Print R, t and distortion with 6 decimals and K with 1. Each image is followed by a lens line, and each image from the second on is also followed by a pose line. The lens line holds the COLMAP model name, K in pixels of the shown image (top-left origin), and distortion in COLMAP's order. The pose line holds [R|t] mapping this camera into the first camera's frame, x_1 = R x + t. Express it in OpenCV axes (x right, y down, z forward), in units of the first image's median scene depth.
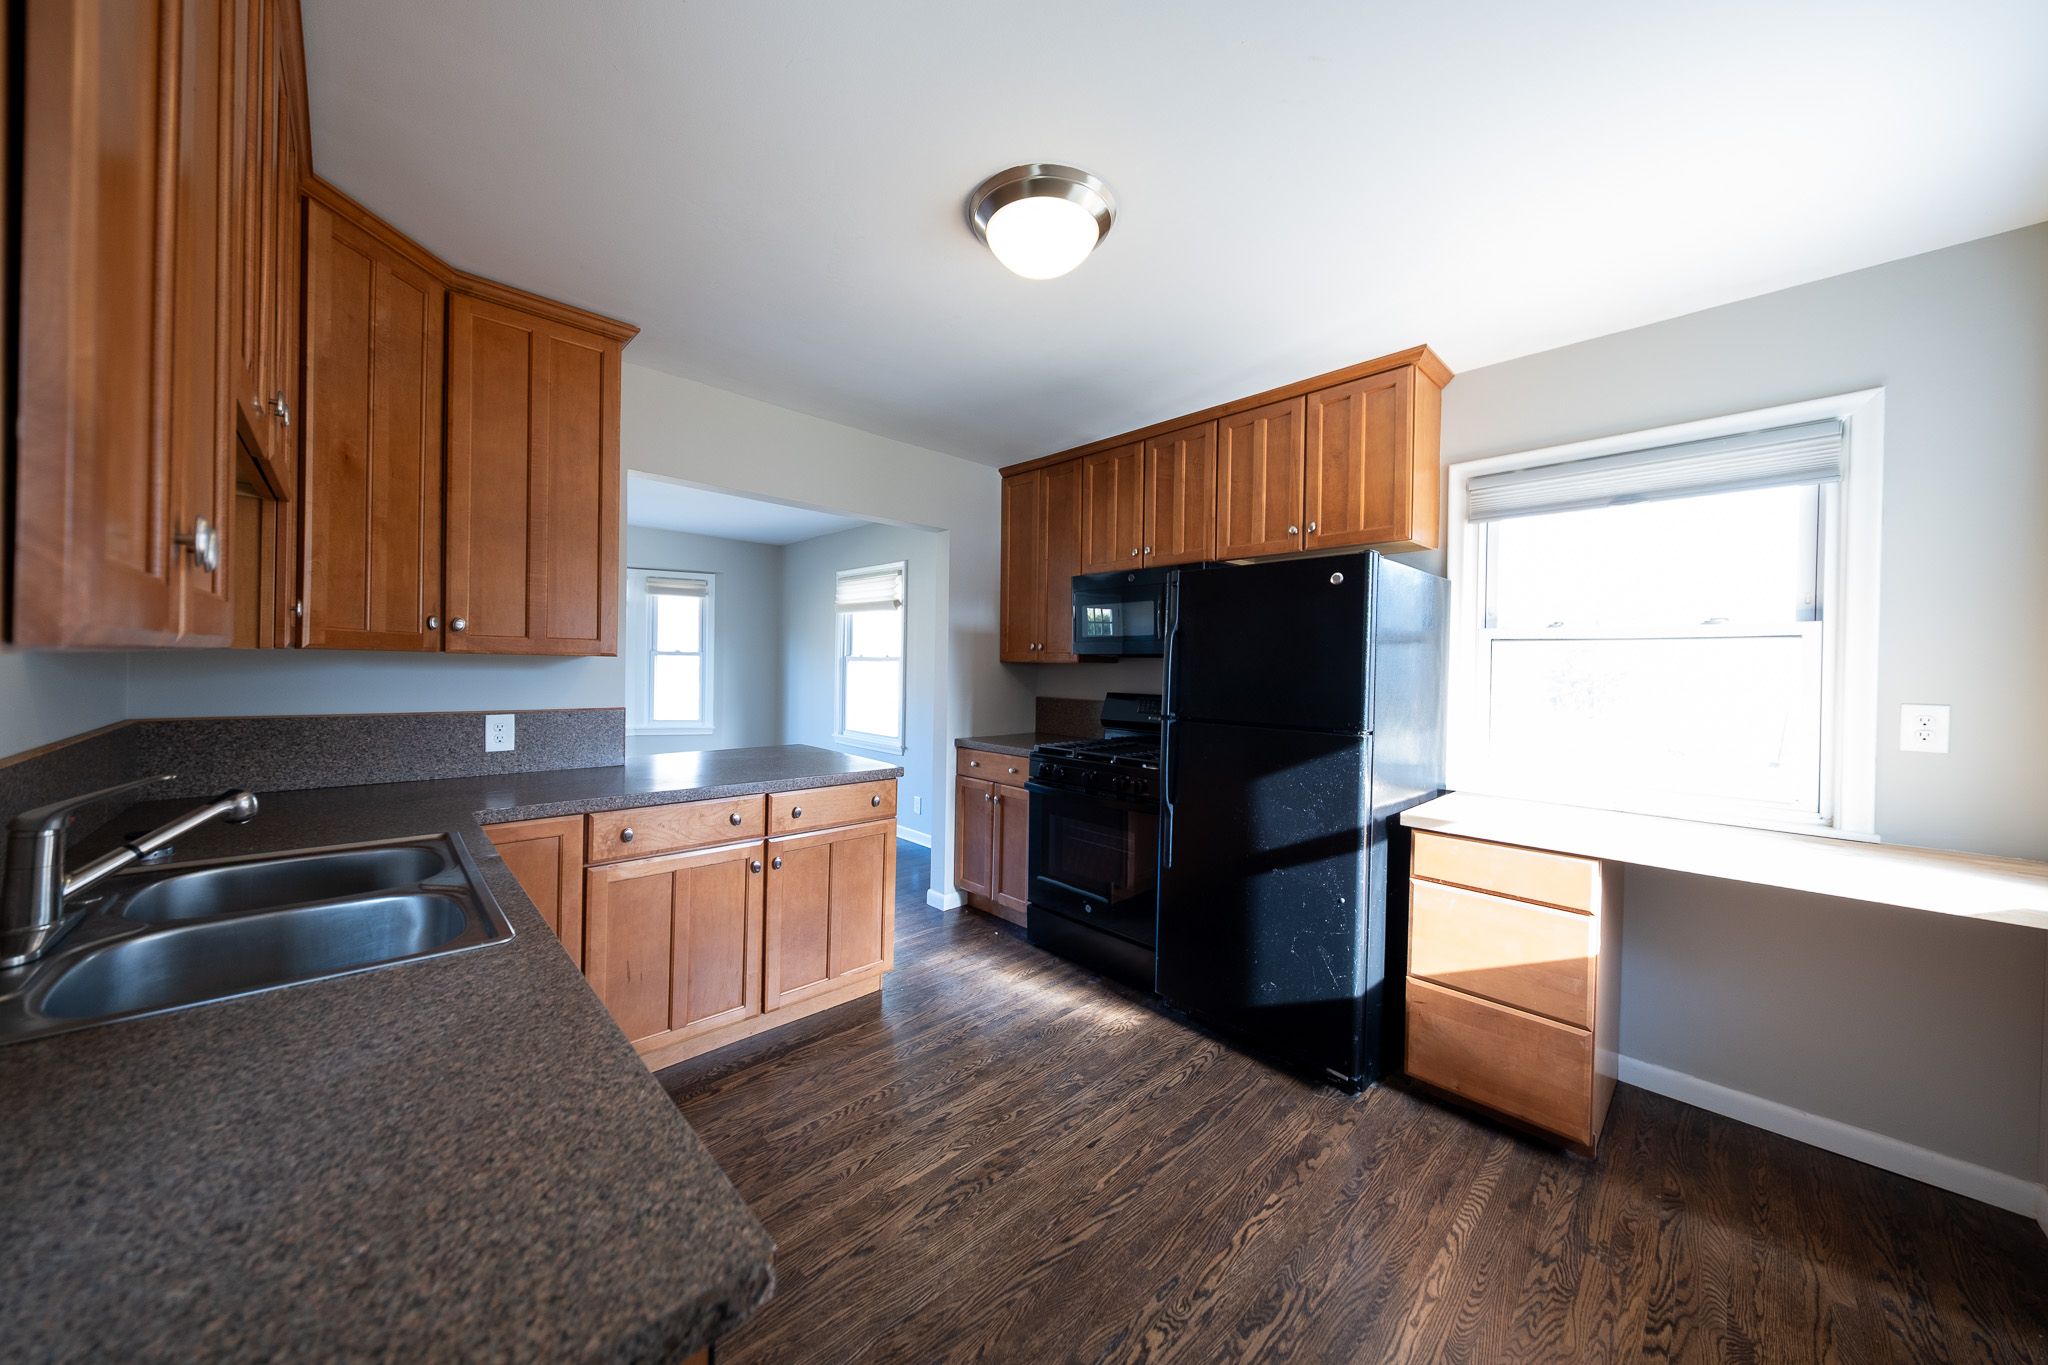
lens RADIAL K [[701.3, 0, 1022.9], [0, 701.3, 672.1], [0, 0, 1]] dist [0.001757, -0.000144]
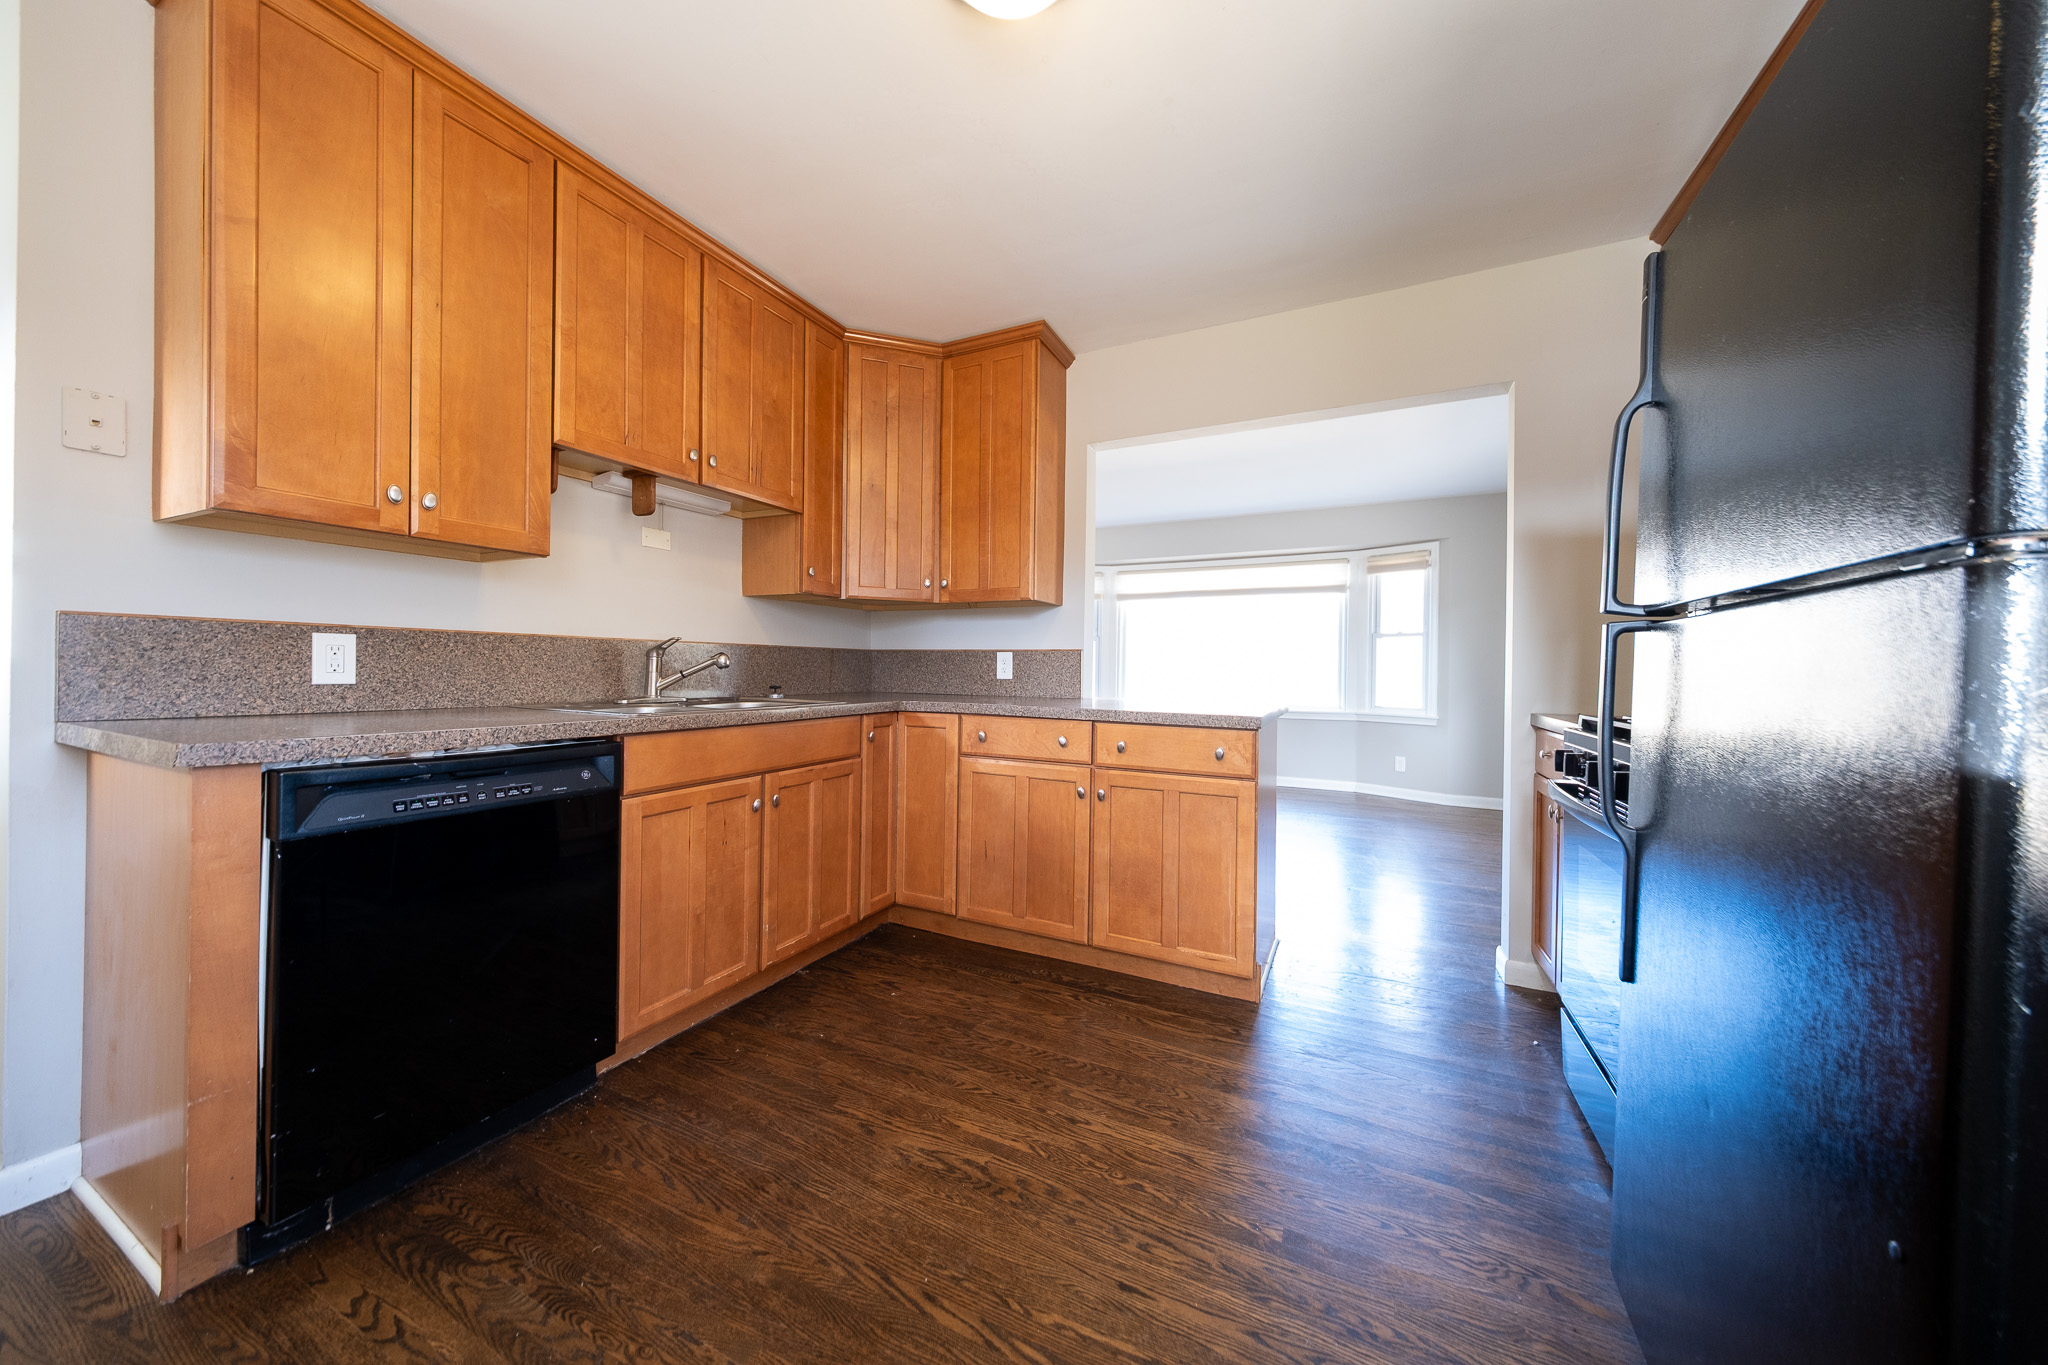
lens RADIAL K [[701.3, 0, 1018.5], [0, 701.3, 667.9], [0, 0, 1]] dist [0.001757, -0.000144]
pose [[0.328465, -0.017990, -0.944345, 0.617777], [-0.016986, 0.999544, -0.024949, 0.142362], [0.944364, 0.024235, 0.328009, 0.658060]]
